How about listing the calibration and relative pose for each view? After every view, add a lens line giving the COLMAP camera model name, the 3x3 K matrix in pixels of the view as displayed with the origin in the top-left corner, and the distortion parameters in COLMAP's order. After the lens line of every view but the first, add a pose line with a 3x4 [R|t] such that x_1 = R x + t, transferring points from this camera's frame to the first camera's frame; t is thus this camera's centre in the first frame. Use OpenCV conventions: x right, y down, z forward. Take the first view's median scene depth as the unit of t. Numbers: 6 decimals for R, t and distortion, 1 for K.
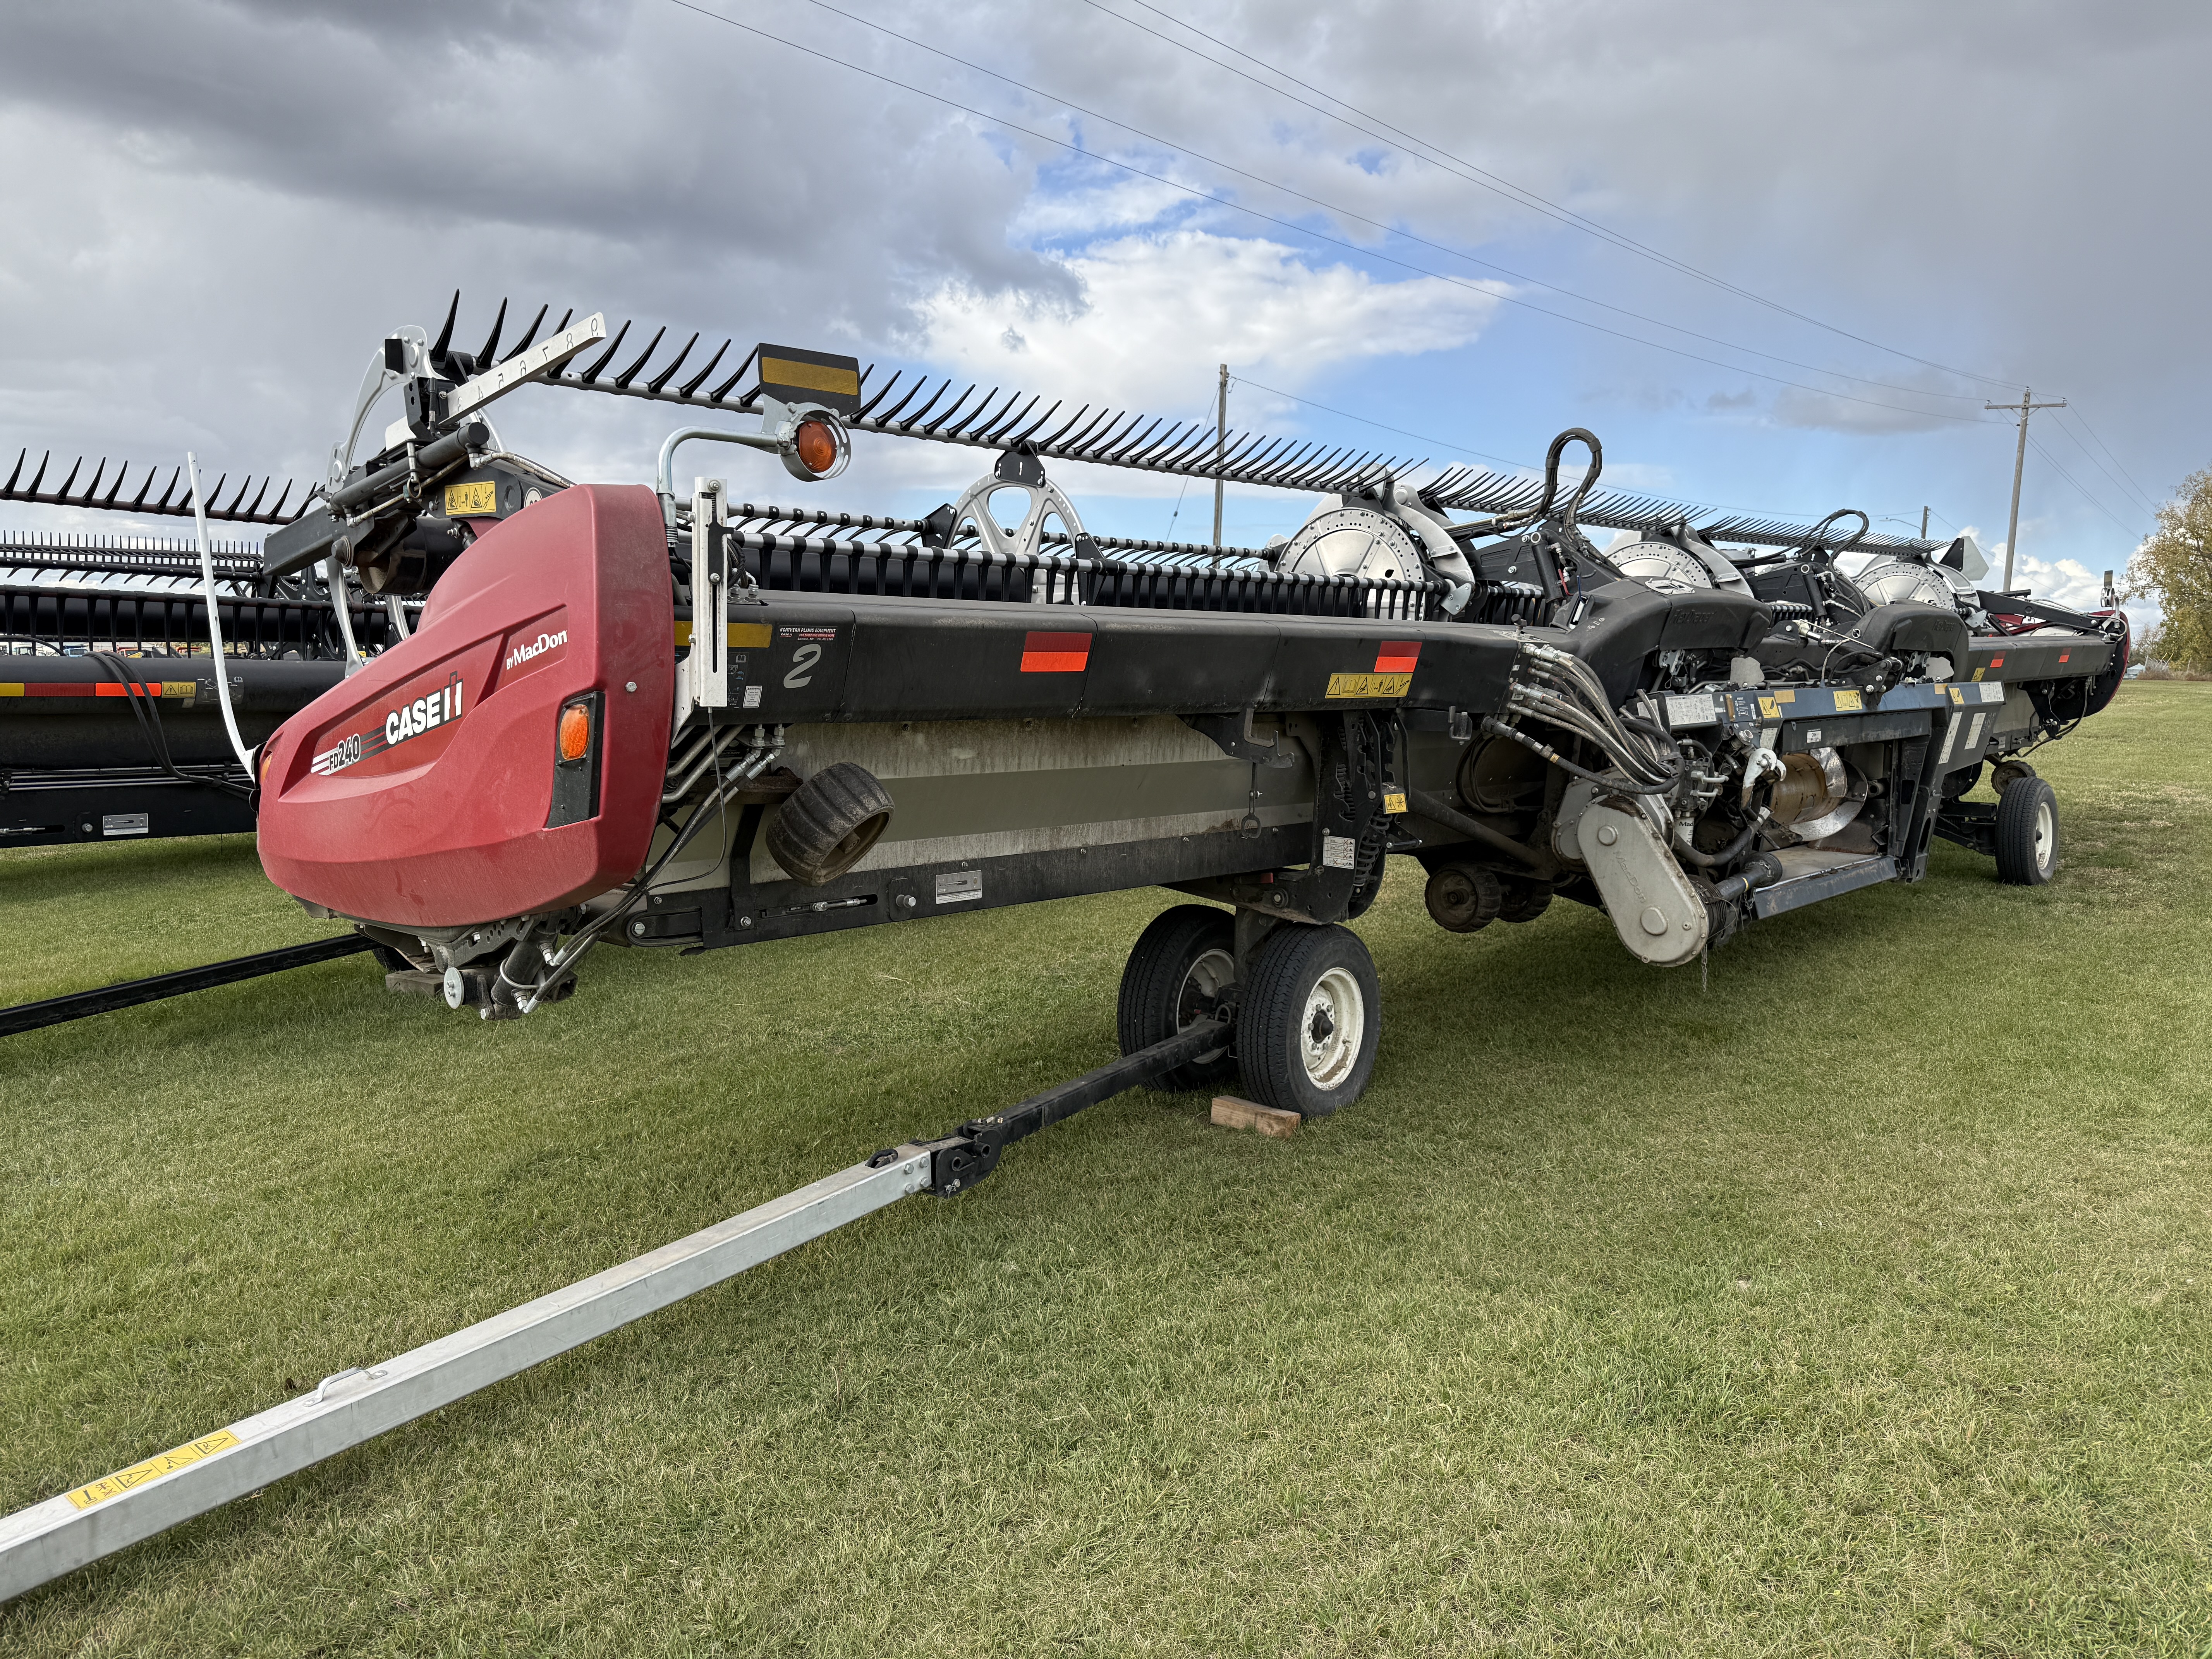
lens RADIAL K [[1547.4, 0, 1106.0], [0, 1547.4, 829.5], [0, 0, 1]] dist [0.001264, -0.001622]
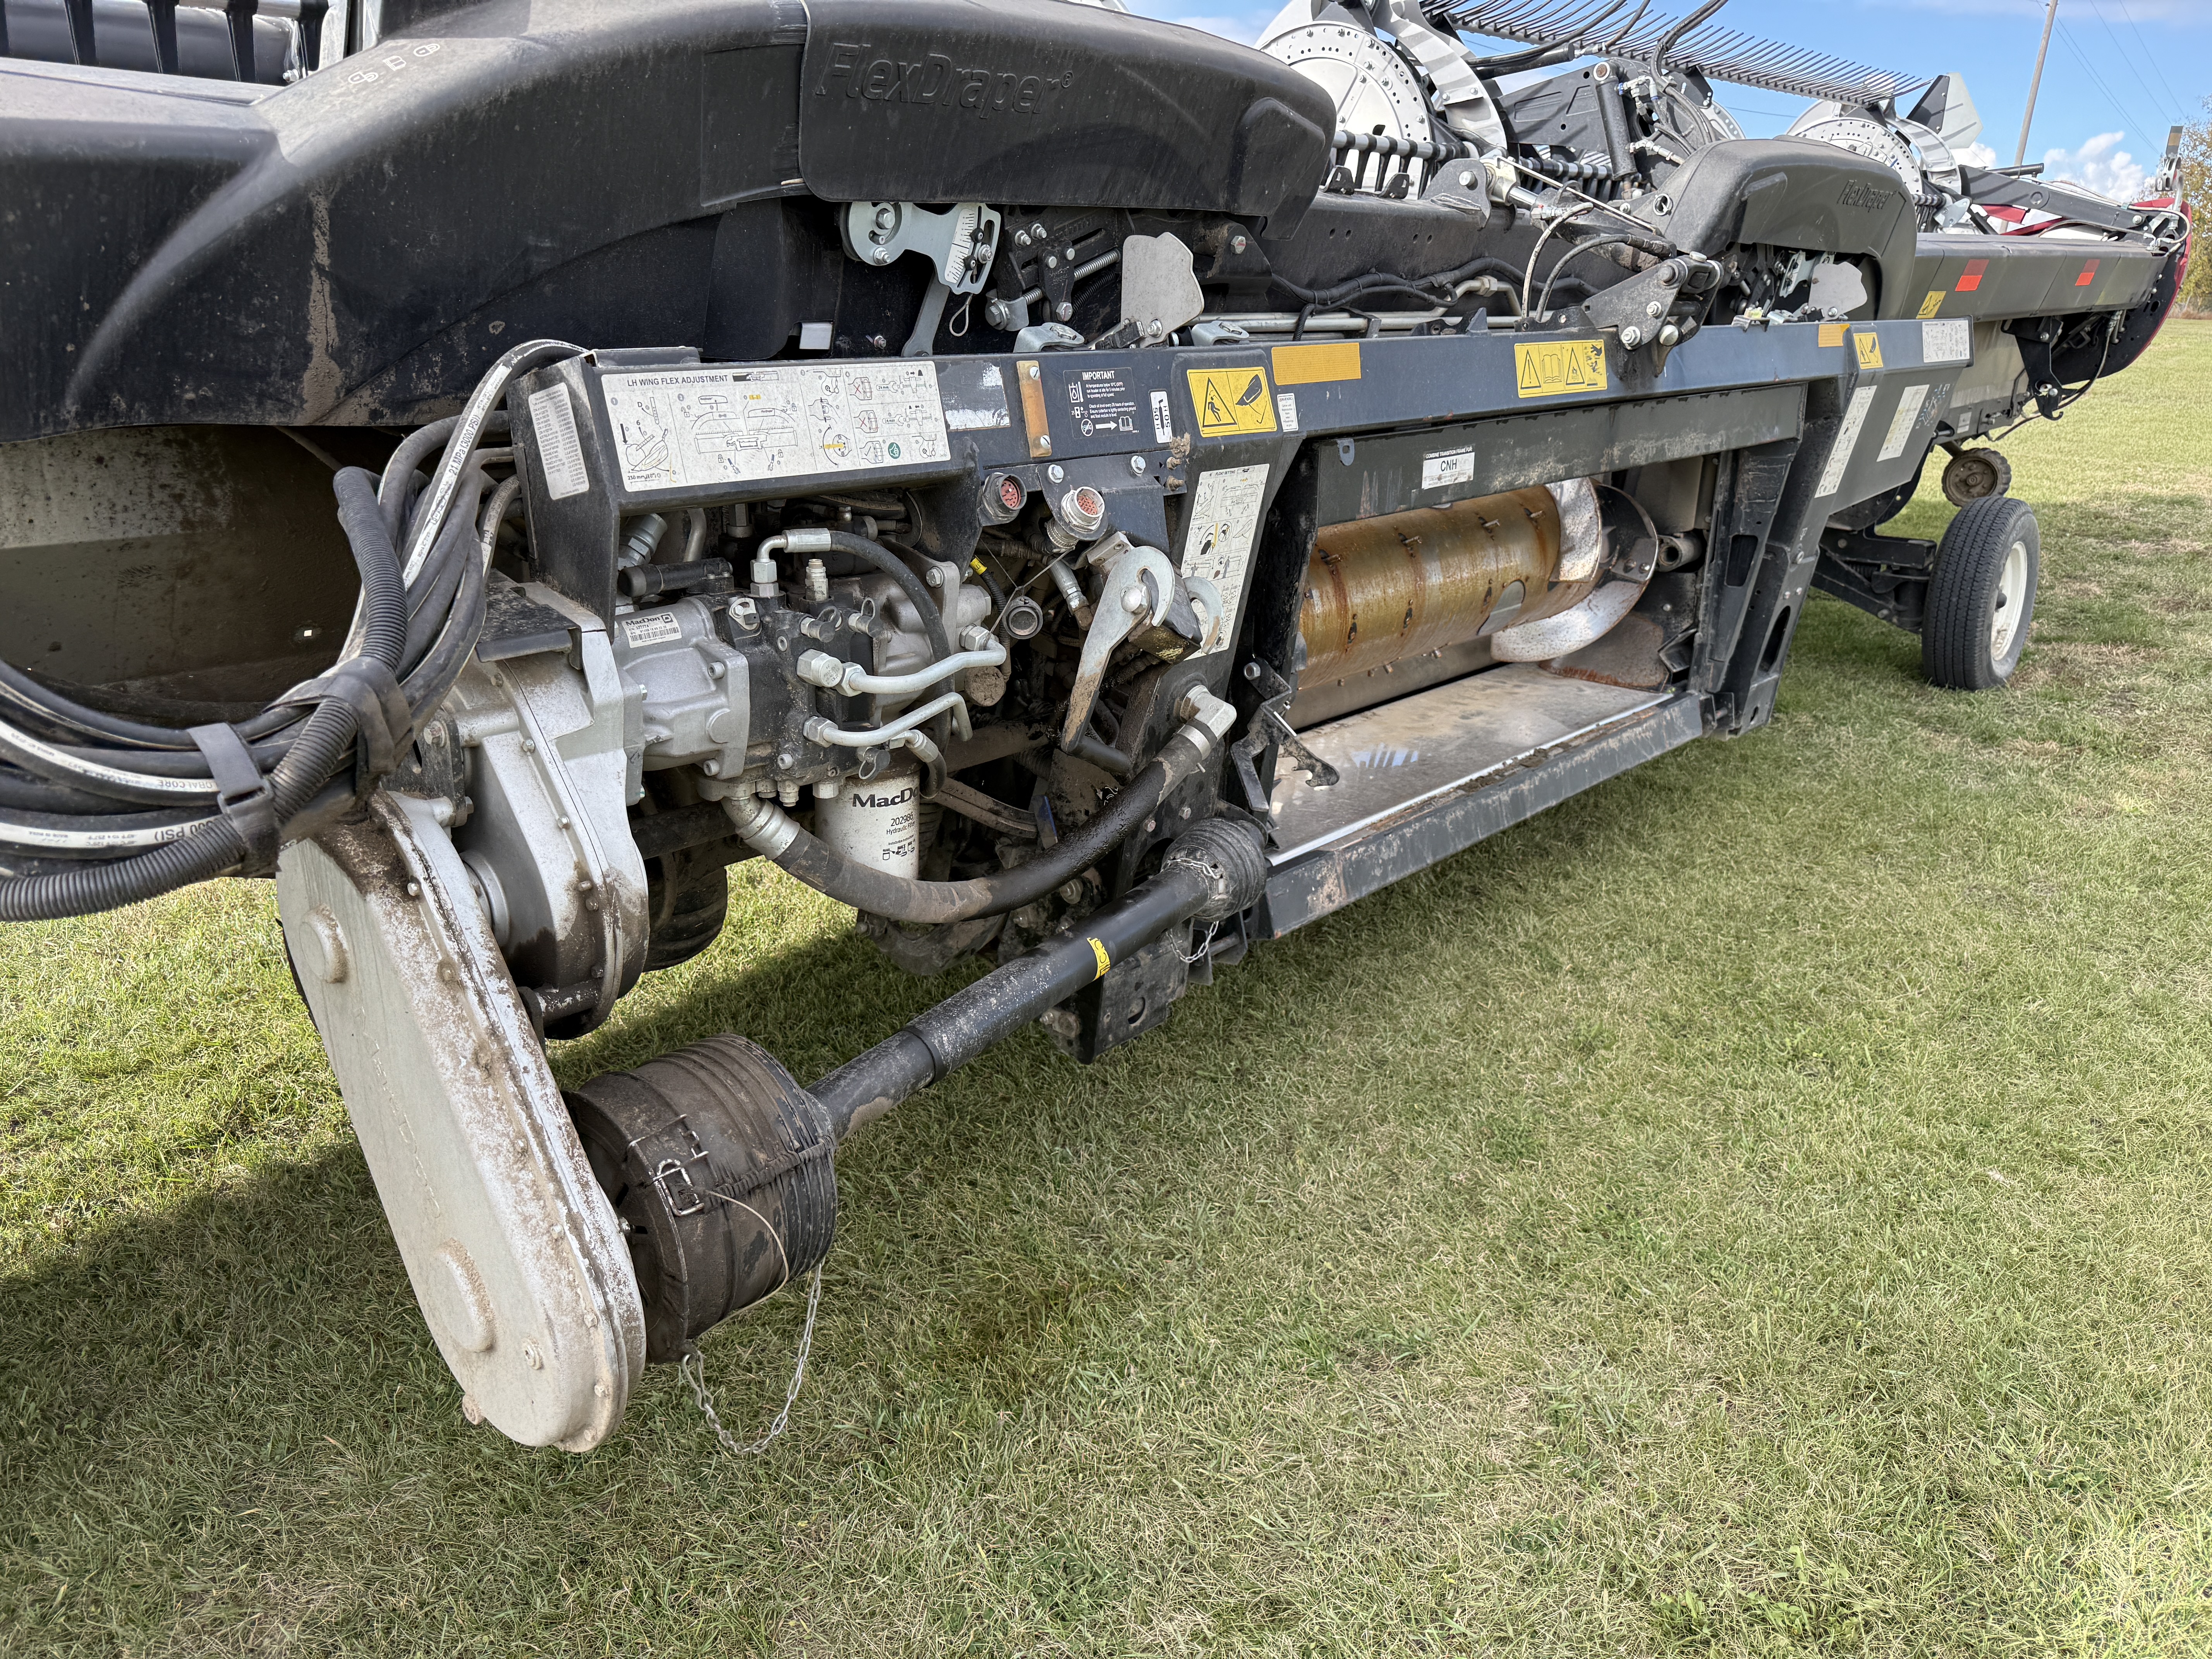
lens RADIAL K [[1520.9, 0, 1106.0], [0, 1520.9, 829.5], [0, 0, 1]] dist [-0.000461, -0.016905]
pose [[0.999826, 0.000169, 0.018633, 0.284314], [-0.004503, 0.972518, 0.232784, -0.046900], [-0.018082, -0.232828, 0.972350, 0.479548]]
